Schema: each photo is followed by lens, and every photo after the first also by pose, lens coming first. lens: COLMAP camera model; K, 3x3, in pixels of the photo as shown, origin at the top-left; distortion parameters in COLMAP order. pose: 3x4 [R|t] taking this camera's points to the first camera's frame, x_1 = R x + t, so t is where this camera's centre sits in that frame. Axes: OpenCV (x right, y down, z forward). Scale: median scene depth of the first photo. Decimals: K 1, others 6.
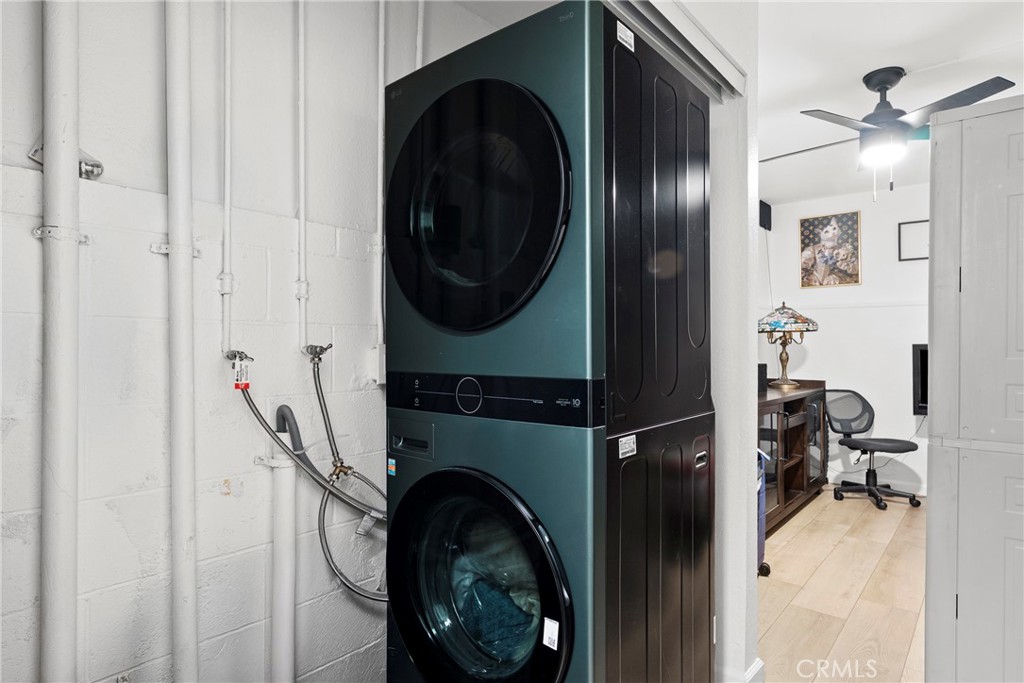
lens RADIAL K [[559.7, 0, 512.3], [0, 559.7, 341.6], [0, 0, 1]] dist [-0.004902, 0.001822]
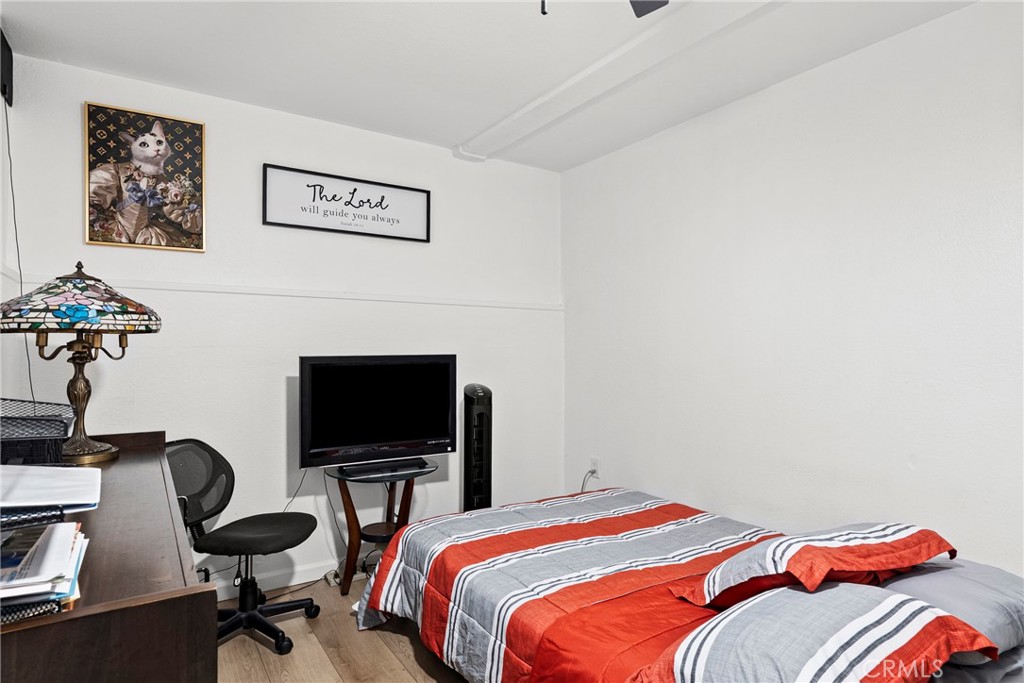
lens RADIAL K [[559.7, 0, 486.9], [0, 559.7, 338.8], [0, 0, 1]] dist [-0.004902, 0.001822]
pose [[0.278499, 0.012564, 0.960354, 0.150648], [-0.007478, 0.999912, -0.010913, -0.009394], [-0.960407, -0.004142, 0.278568, 0.550143]]
